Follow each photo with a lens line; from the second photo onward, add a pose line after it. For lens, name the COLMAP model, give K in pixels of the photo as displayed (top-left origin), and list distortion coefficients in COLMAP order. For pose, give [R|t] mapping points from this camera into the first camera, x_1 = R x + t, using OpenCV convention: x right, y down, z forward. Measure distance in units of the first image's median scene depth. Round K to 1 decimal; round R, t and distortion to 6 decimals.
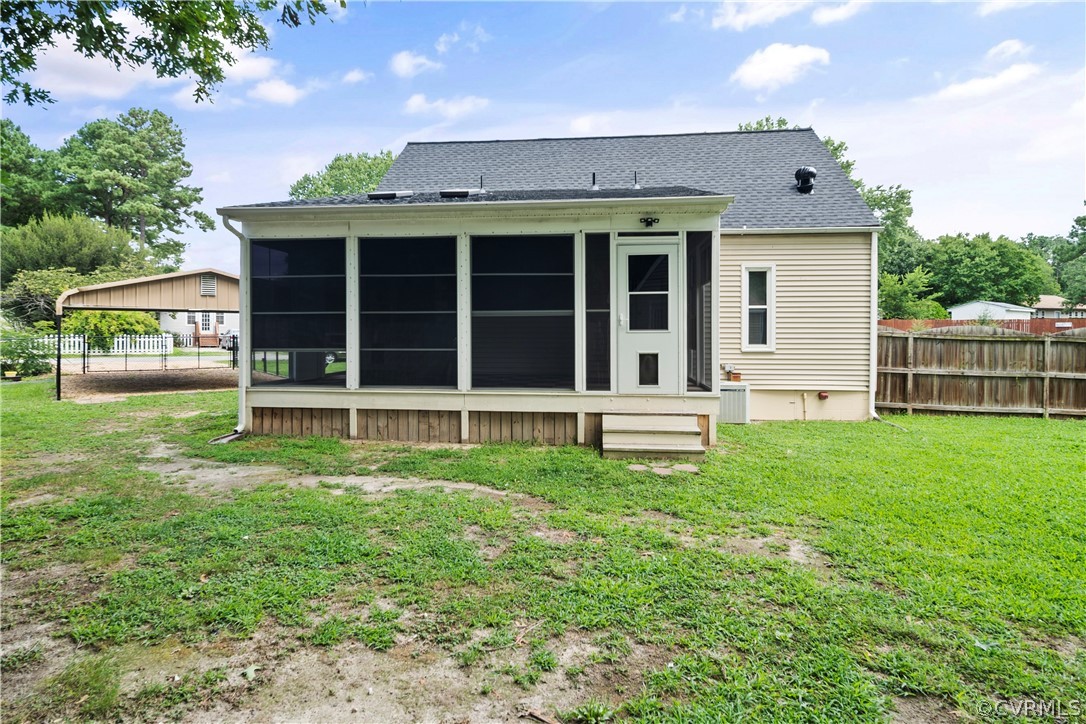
lens RADIAL K [[584.8, 0, 547.0], [0, 584.8, 338.6], [0, 0, 1]] dist [-0.003263, 0.002456]
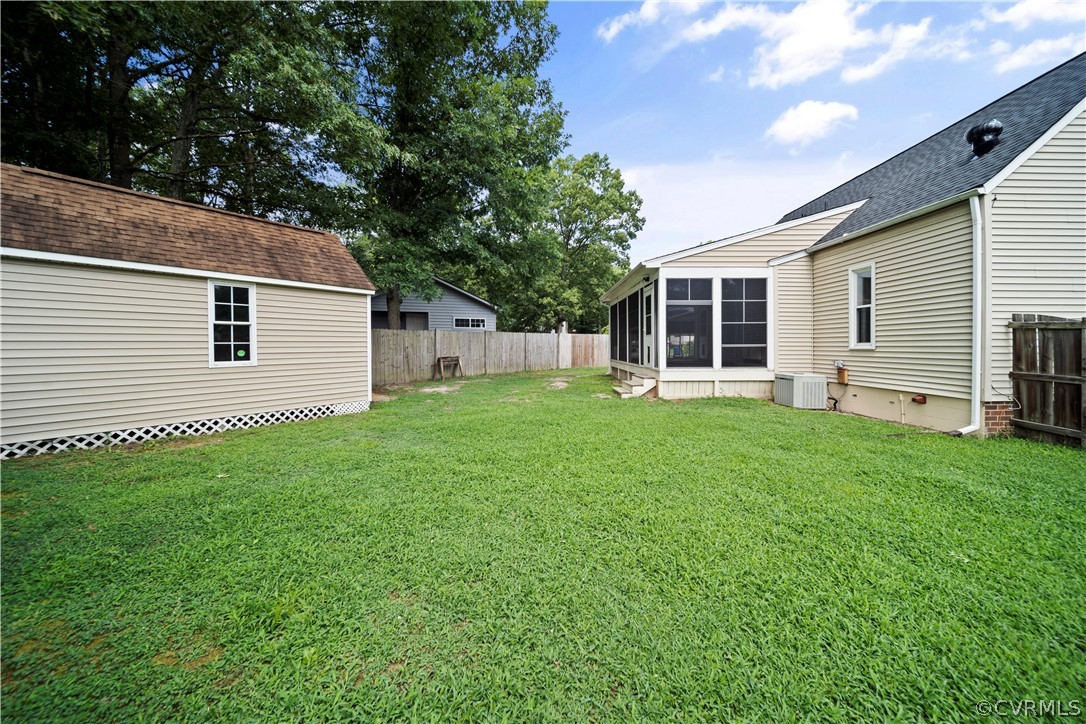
lens RADIAL K [[384.7, 0, 545.6], [0, 384.7, 354.0], [0, 0, 1]] dist [-0.001257, -0.000205]
pose [[0.116734, 0.017582, -0.993008, 0.995778], [-0.000345, 0.999844, 0.017663, 0.018659], [0.993163, -0.001719, 0.116722, 0.366408]]
